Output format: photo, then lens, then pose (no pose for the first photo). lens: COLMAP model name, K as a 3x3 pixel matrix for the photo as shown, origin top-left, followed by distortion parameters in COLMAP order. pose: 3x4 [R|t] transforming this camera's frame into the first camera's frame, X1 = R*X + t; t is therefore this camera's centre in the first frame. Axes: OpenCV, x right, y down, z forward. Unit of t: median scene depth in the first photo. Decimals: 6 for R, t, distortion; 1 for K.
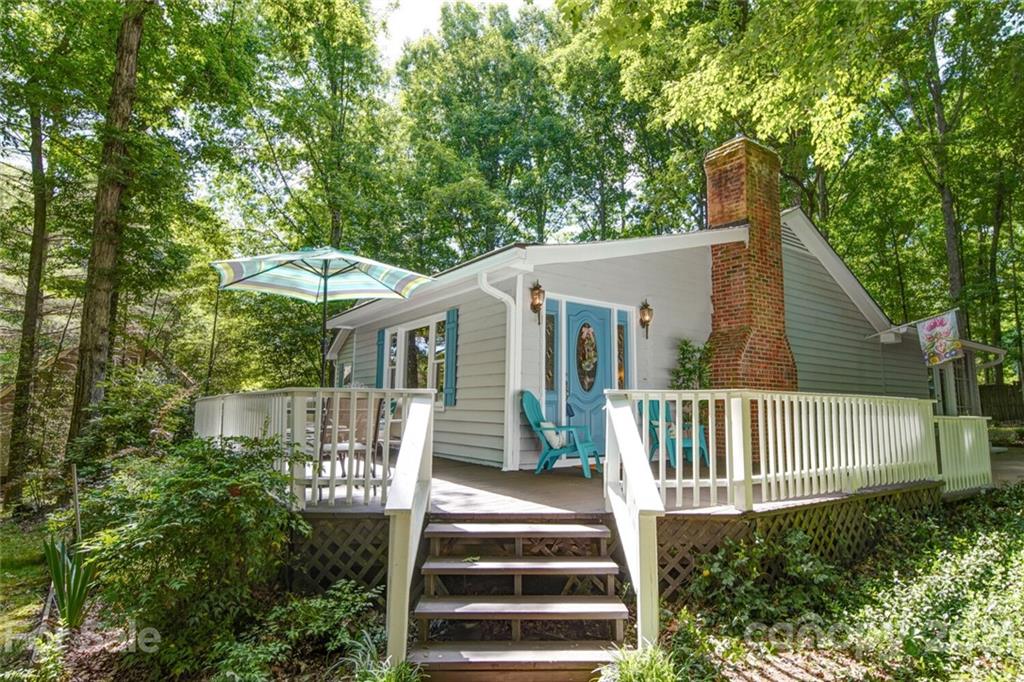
lens RADIAL K [[553.9, 0, 511.3], [0, 553.9, 340.0], [0, 0, 1]] dist [0.005108, 0.001614]
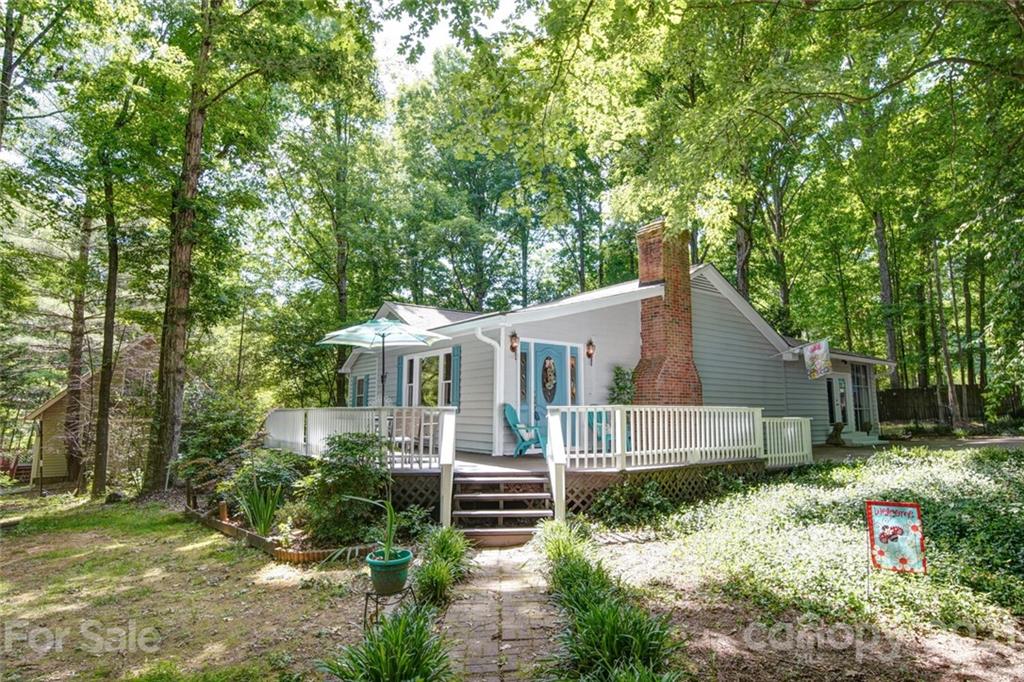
lens RADIAL K [[568.9, 0, 505.2], [0, 568.9, 337.3], [0, 0, 1]] dist [-0.000947, -0.000043]
pose [[0.999904, -0.007872, 0.011428, 0.003469], [0.007934, 0.999954, -0.005425, -0.070346], [-0.011384, 0.005515, 0.999920, -0.480680]]
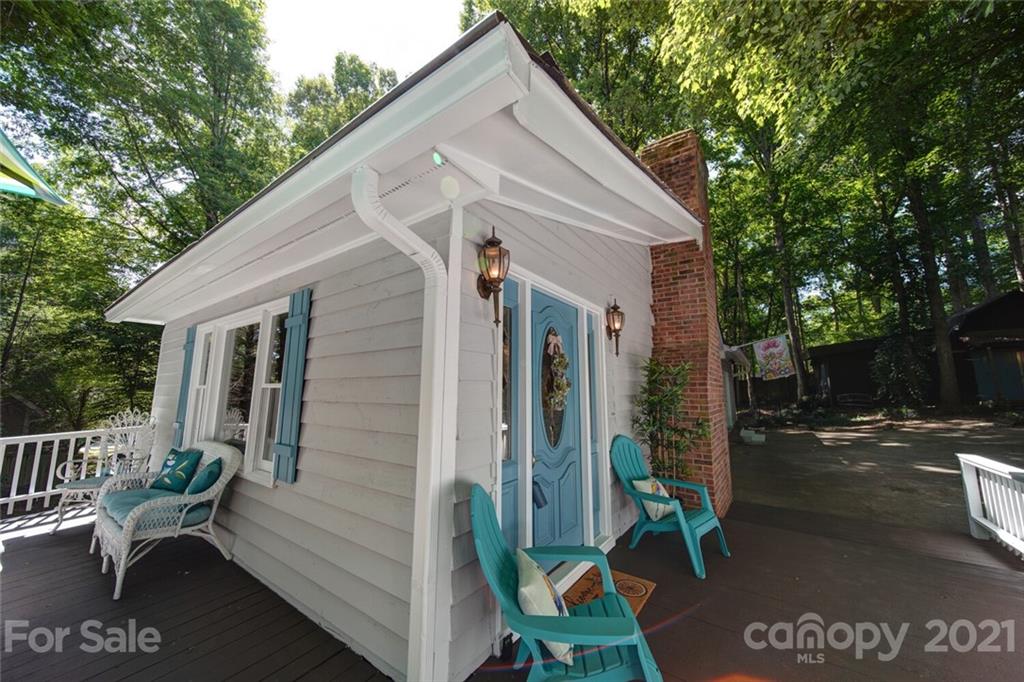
lens RADIAL K [[354.3, 0, 510.5], [0, 354.3, 340.1], [0, 0, 1]] dist [-0.001642, -0.000077]
pose [[0.941120, 0.036886, 0.336055, -0.031455], [-0.031332, 0.999268, -0.021936, -0.007347], [-0.336618, 0.010116, 0.941587, 0.624713]]
